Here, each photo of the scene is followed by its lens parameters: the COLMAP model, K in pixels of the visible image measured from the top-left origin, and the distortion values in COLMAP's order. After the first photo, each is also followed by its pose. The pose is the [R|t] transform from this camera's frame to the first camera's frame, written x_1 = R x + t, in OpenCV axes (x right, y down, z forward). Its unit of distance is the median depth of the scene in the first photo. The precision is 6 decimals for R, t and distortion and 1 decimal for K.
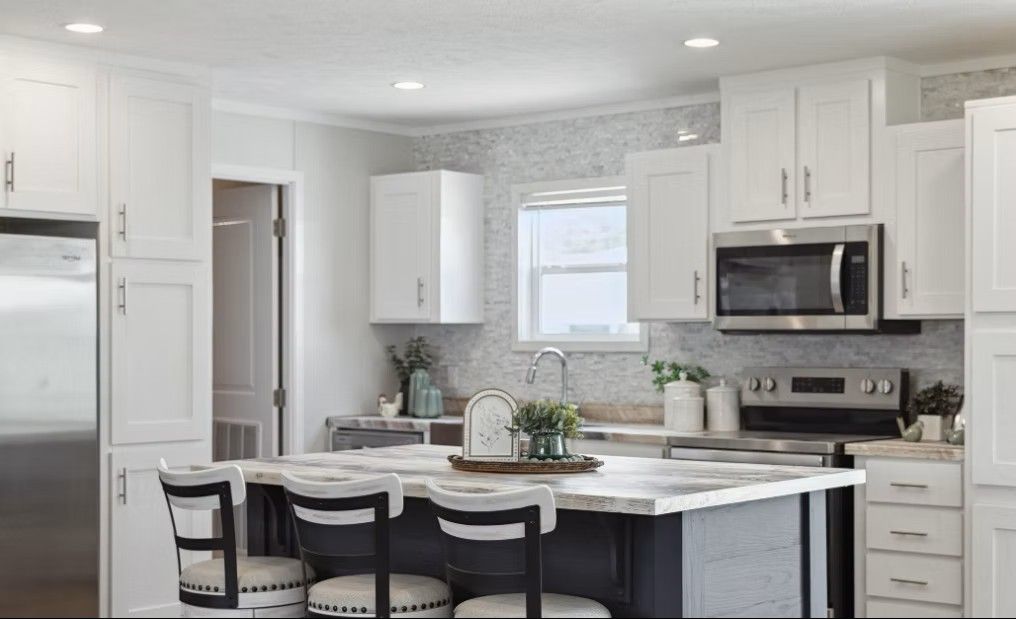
lens RADIAL K [[1547.9, 0, 503.5], [0, 1547.9, 371.3], [0, 0, 1]] dist [0.007157, 0.000000]
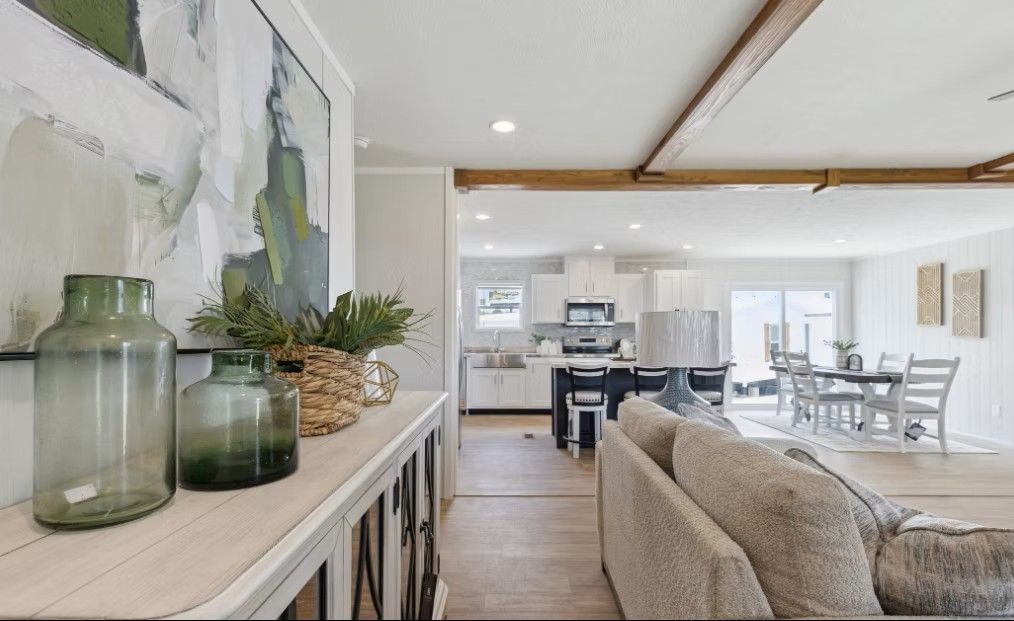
lens RADIAL K [[467.8, 0, 508.6], [0, 467.8, 332.2], [0, 0, 1]] dist [0.001929, 0.001579]
pose [[0.758224, 0.004391, 0.651979, -0.664377], [0.014423, 0.999620, -0.023505, 0.012292], [-0.651834, 0.027225, 0.757873, 0.257773]]
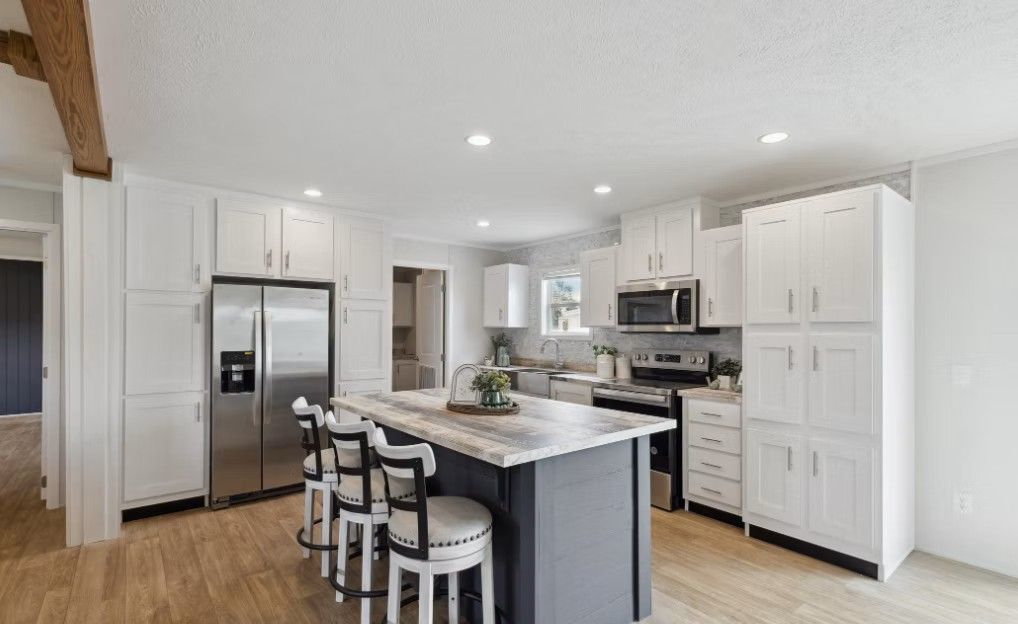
lens RADIAL K [[469.7, 0, 507.3], [0, 469.7, 331.0], [0, 0, 1]] dist [0.001929, 0.001579]
pose [[0.984078, 0.006268, -0.177625, 0.100198], [-0.009890, 0.999761, -0.019512, -0.012996], [0.177460, 0.020958, 0.983905, 0.329188]]
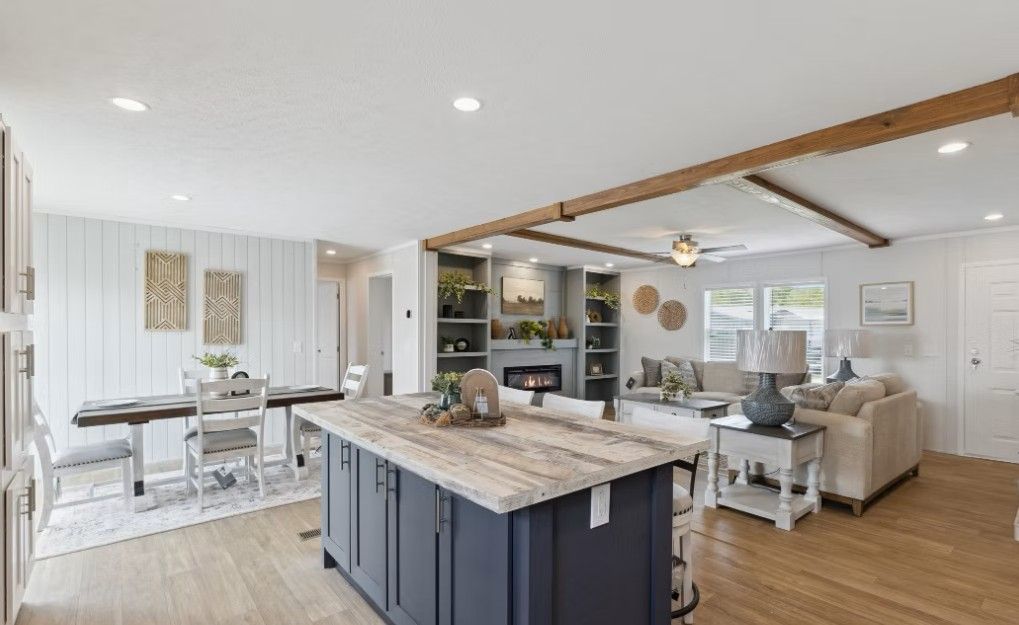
lens RADIAL K [[470.1, 0, 515.5], [0, 470.1, 331.7], [0, 0, 1]] dist [0.001929, 0.001579]
pose [[-0.989070, -0.001759, 0.147437, -0.077478], [0.002779, 0.999529, 0.030567, -0.028012], [-0.147421, 0.030642, -0.988599, 1.040699]]
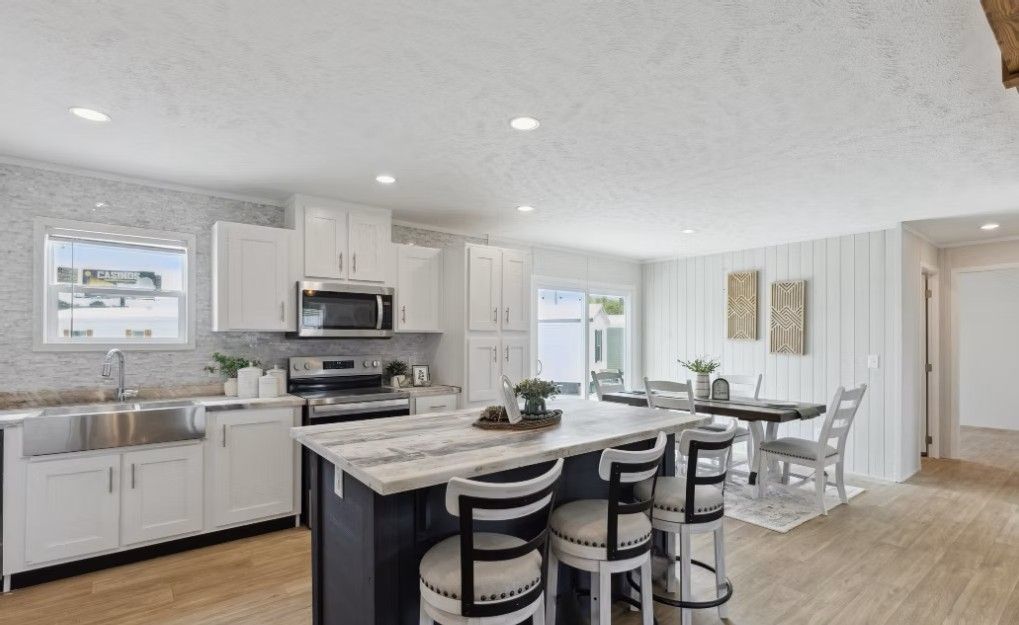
lens RADIAL K [[486.7, 0, 513.0], [0, 486.7, 336.3], [0, 0, 1]] dist [-0.003441, 0.001326]
pose [[0.181915, 0.004007, 0.983306, -0.352887], [0.019453, 0.999781, -0.007673, -0.017749], [-0.983122, 0.020524, 0.181798, 0.652401]]
